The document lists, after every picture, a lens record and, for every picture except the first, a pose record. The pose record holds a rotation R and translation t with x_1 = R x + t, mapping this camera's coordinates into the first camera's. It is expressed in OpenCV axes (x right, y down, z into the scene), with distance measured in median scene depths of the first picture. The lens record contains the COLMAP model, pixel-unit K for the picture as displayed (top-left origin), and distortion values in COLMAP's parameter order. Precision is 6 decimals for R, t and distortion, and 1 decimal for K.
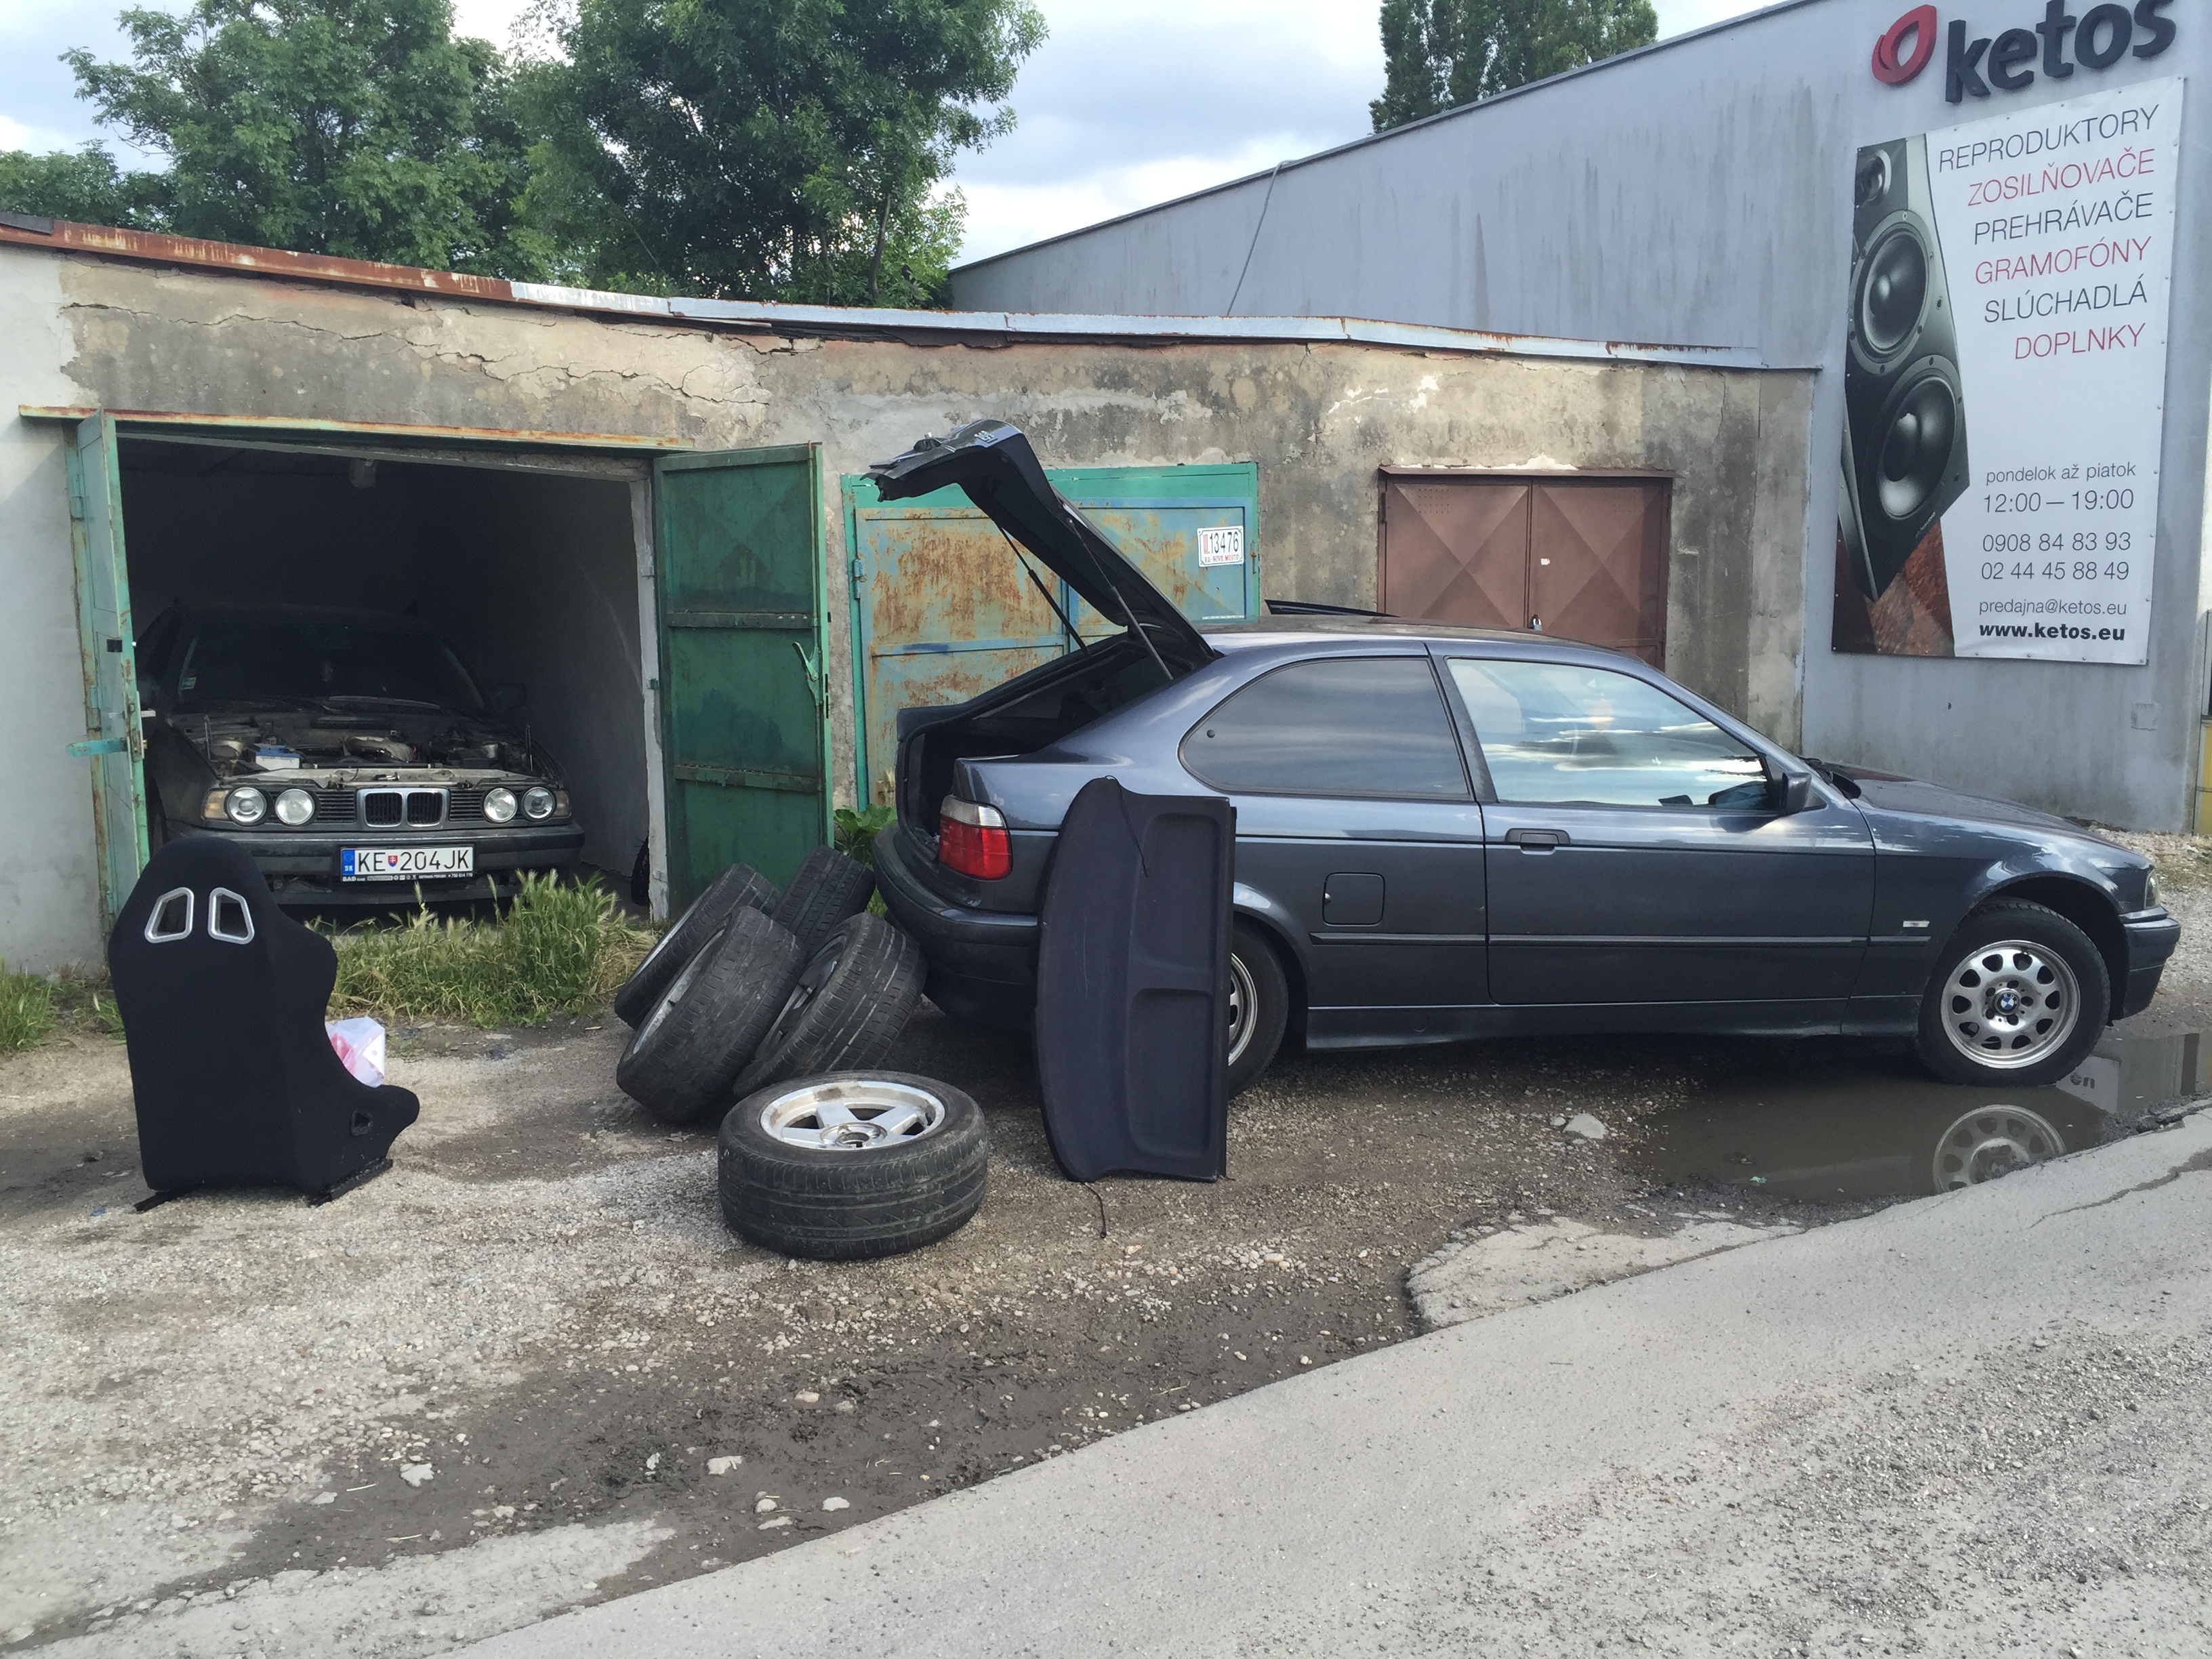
lens RADIAL K [[1958.7, 0, 1160.6], [0, 1958.7, 830.3], [0, 0, 1]] dist [0.094239, -0.117051]
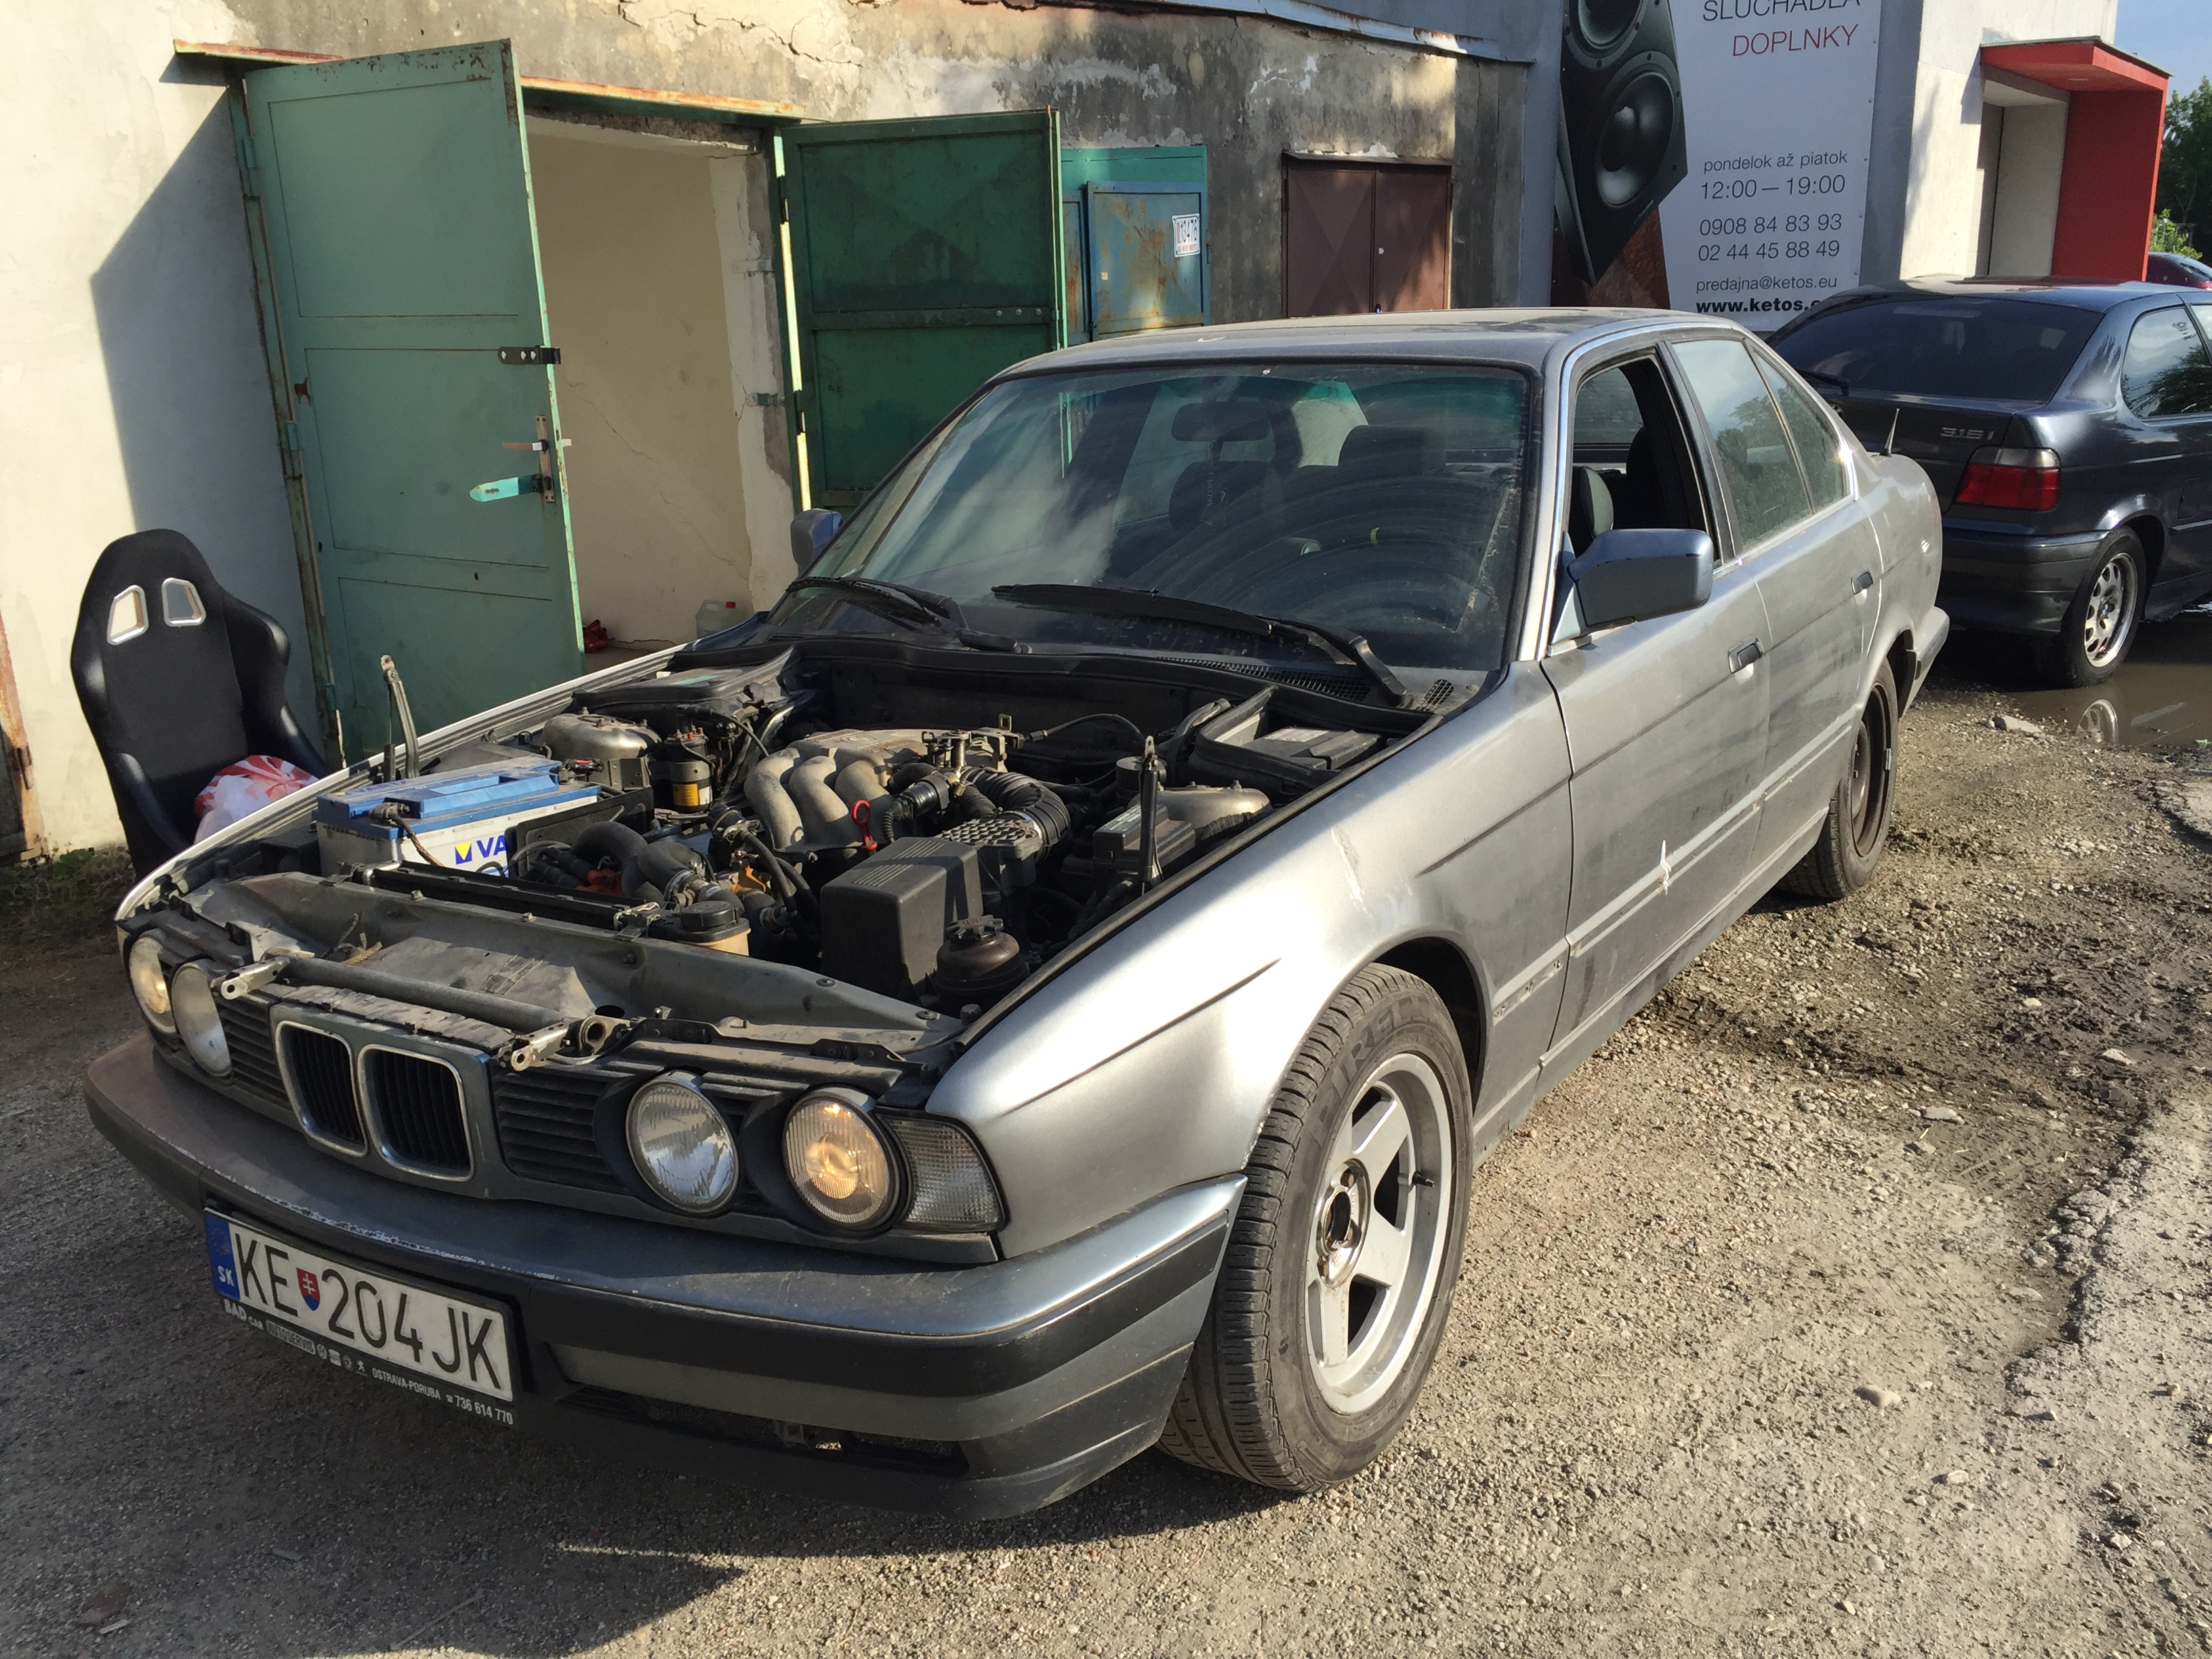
lens RADIAL K [[1958.7, 0, 1160.6], [0, 1958.7, 830.3], [0, 0, 1]] dist [0.094239, -0.117051]
pose [[0.896544, -0.139529, 0.420405, -0.406861], [0.082621, 0.985112, 0.150757, -0.002755], [-0.435182, -0.100426, 0.894724, 0.097777]]
